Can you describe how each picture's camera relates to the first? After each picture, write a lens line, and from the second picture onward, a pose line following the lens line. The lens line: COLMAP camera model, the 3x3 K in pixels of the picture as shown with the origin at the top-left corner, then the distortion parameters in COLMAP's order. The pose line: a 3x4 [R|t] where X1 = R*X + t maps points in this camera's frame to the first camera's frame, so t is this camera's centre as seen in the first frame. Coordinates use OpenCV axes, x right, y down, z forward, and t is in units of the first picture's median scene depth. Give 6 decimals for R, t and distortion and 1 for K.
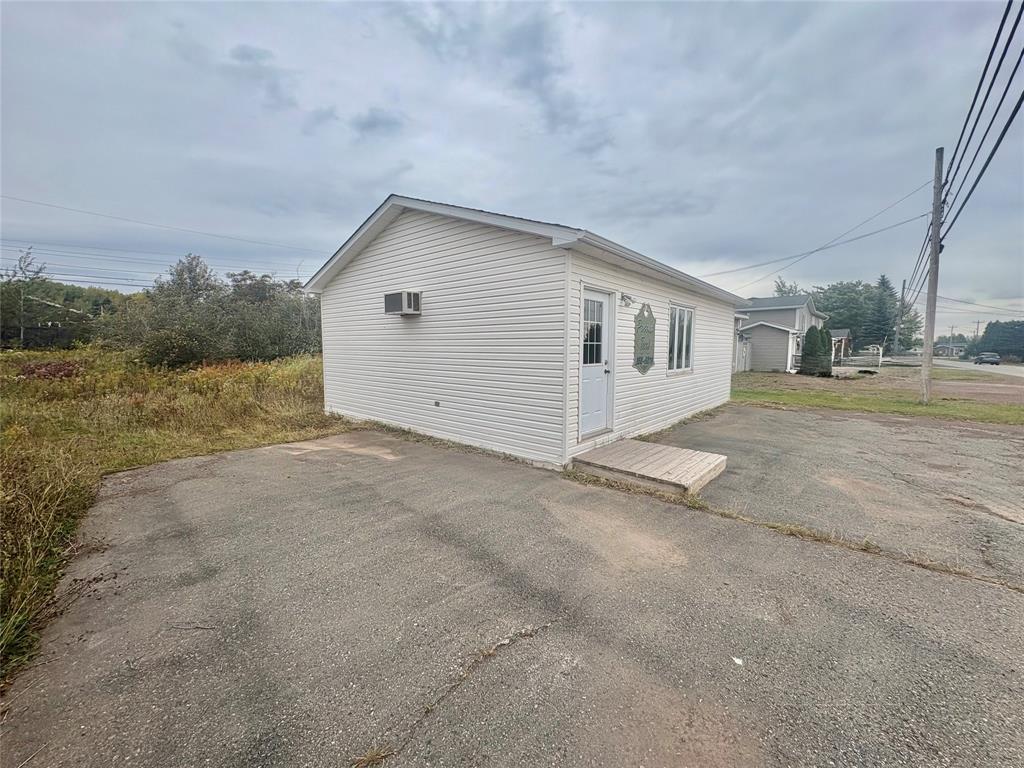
lens RADIAL K [[397.7, 0, 512.0], [0, 397.7, 384.0], [0, 0, 1]] dist [-0.000704, -0.000039]
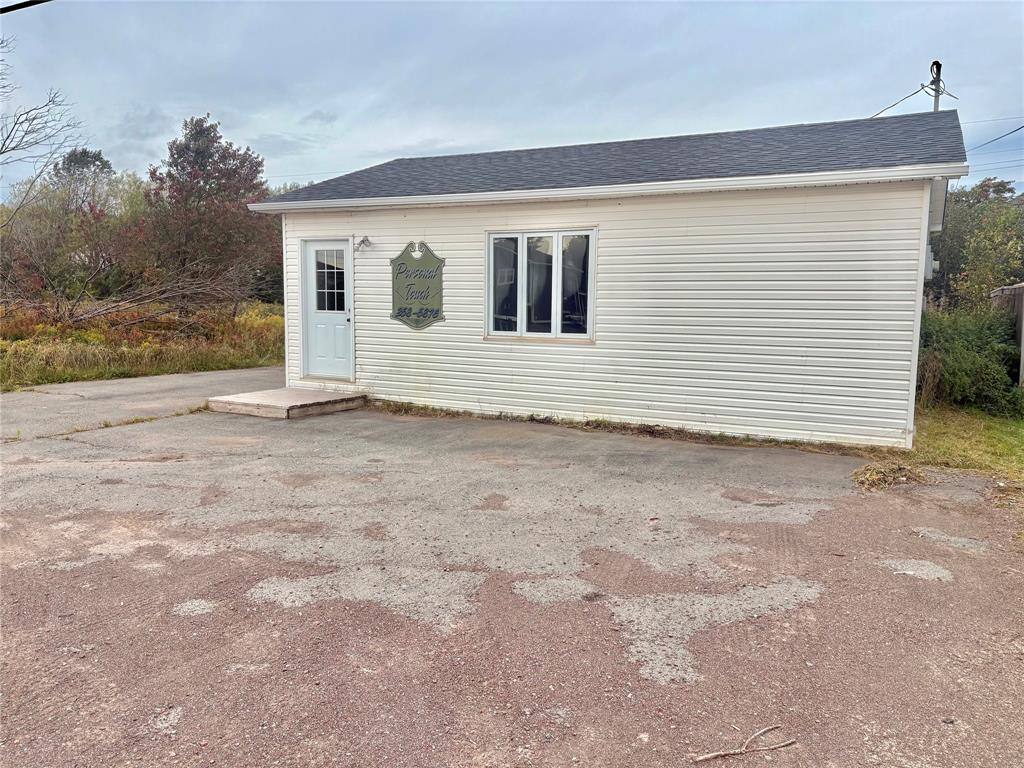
lens RADIAL K [[768.5, 0, 512.0], [0, 768.5, 384.0], [0, 0, 1]] dist [0.066081, -0.077998]
pose [[0.253243, 0.115877, -0.960438, 2.179132], [-0.099039, 0.990689, 0.093413, -0.092398], [0.962320, 0.071465, 0.262361, 0.900980]]
